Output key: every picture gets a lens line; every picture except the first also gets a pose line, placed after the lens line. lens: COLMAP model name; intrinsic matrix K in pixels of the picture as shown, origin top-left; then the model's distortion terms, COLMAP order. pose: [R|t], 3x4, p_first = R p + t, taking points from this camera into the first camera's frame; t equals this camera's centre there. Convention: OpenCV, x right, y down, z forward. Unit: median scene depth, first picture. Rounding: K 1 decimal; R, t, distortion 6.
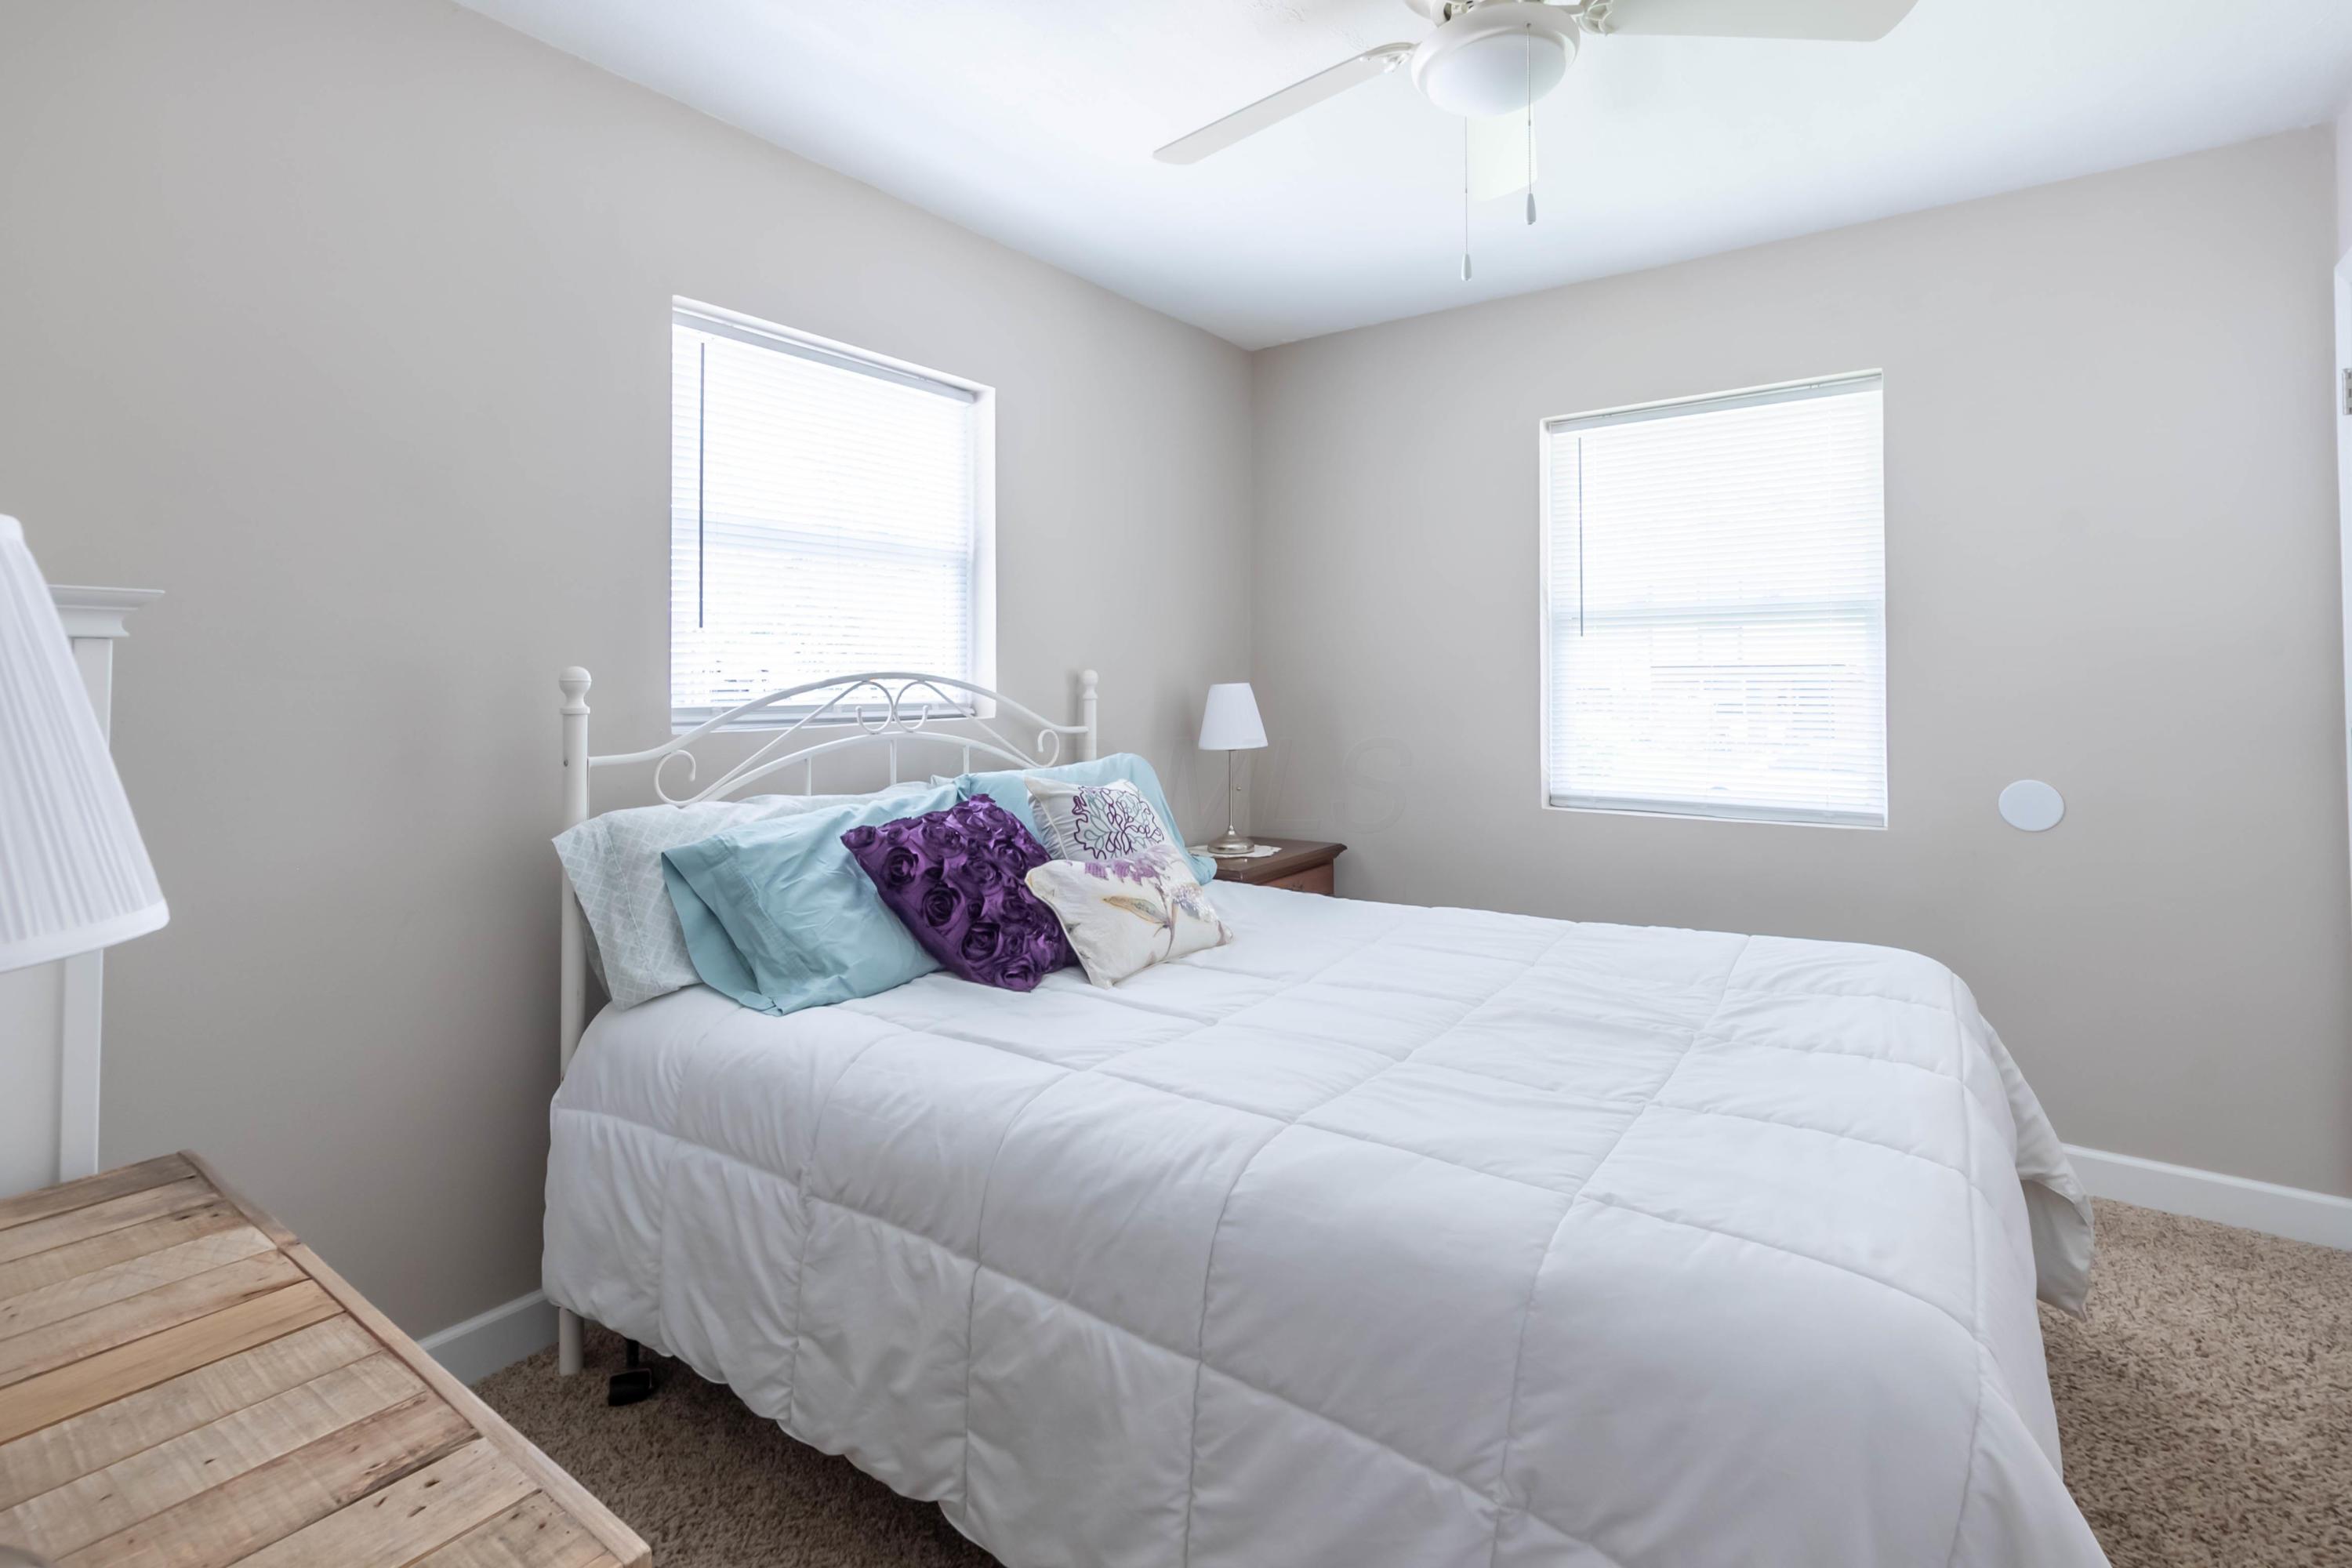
lens RADIAL K [[1096.9, 0, 1183.6], [0, 1096.9, 665.8], [0, 0, 1]] dist [-0.004736, -0.000236]
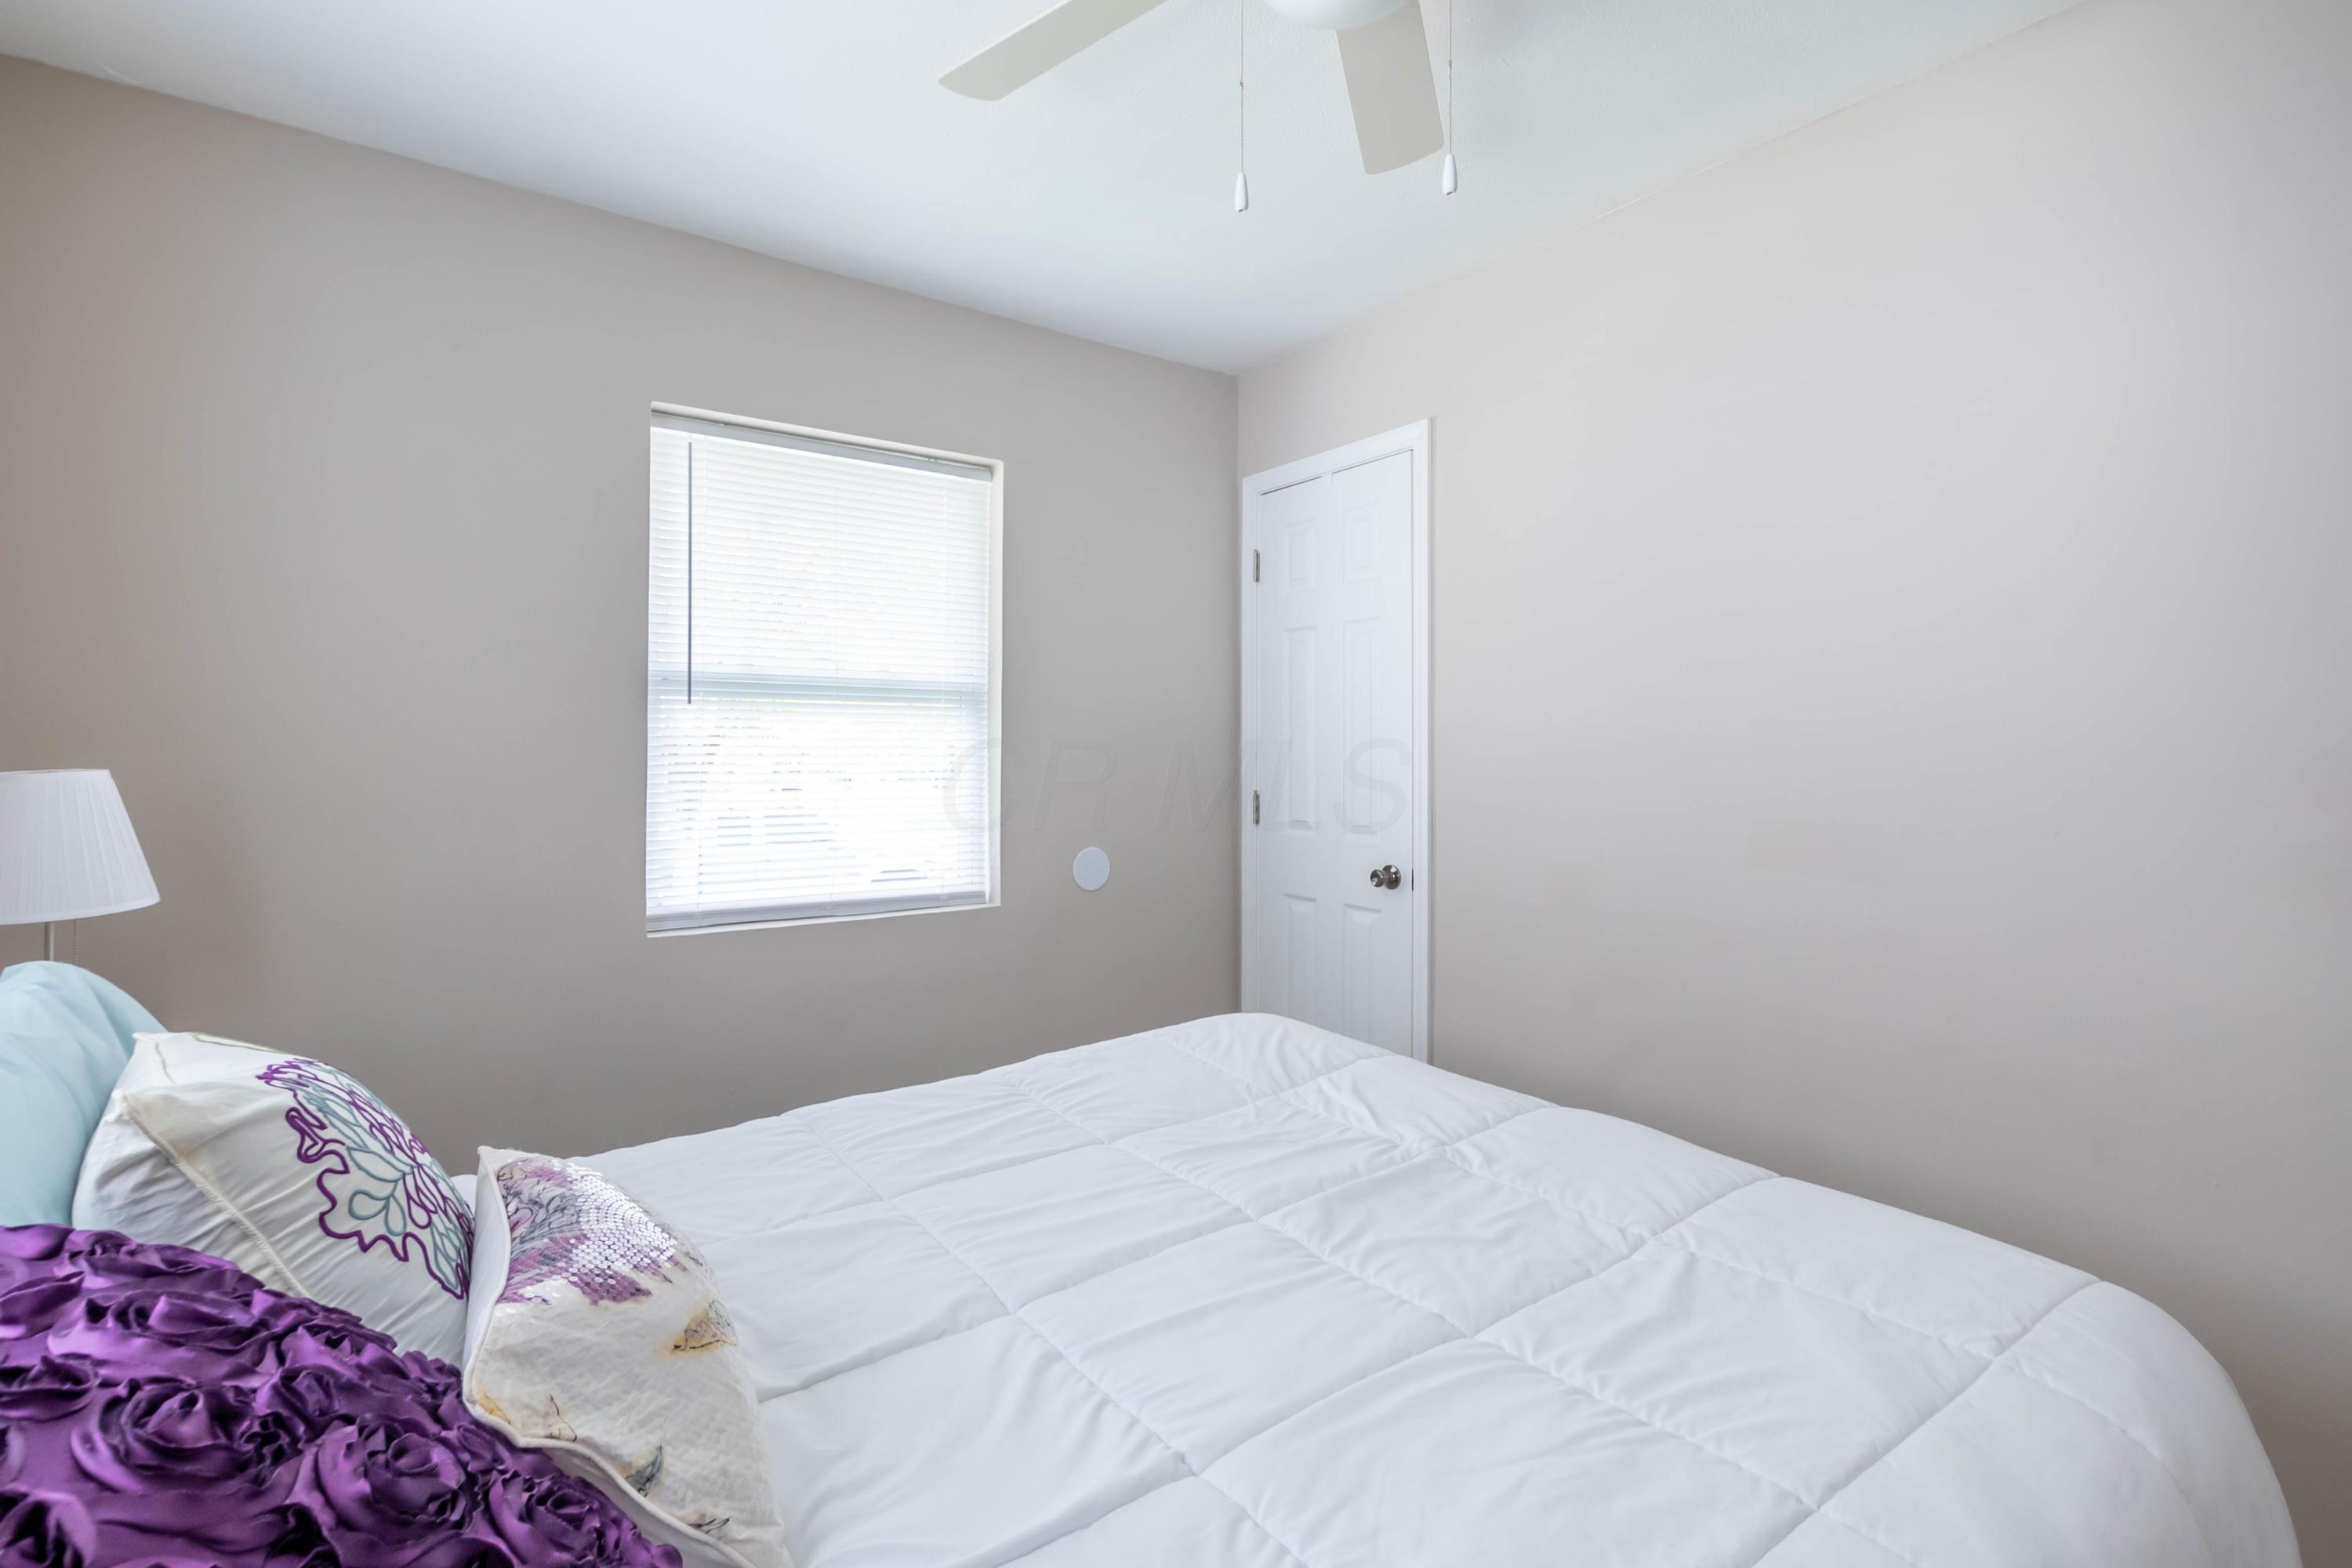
lens RADIAL K [[1057.8, 0, 1248.2], [0, 1057.8, 766.5], [0, 0, 1]] dist [0.000754, -0.000228]
pose [[0.345755, -0.004984, 0.938312, -0.224436], [-0.015335, 0.999822, 0.010962, 0.002324], [-0.938199, -0.018179, 0.345617, 0.444749]]
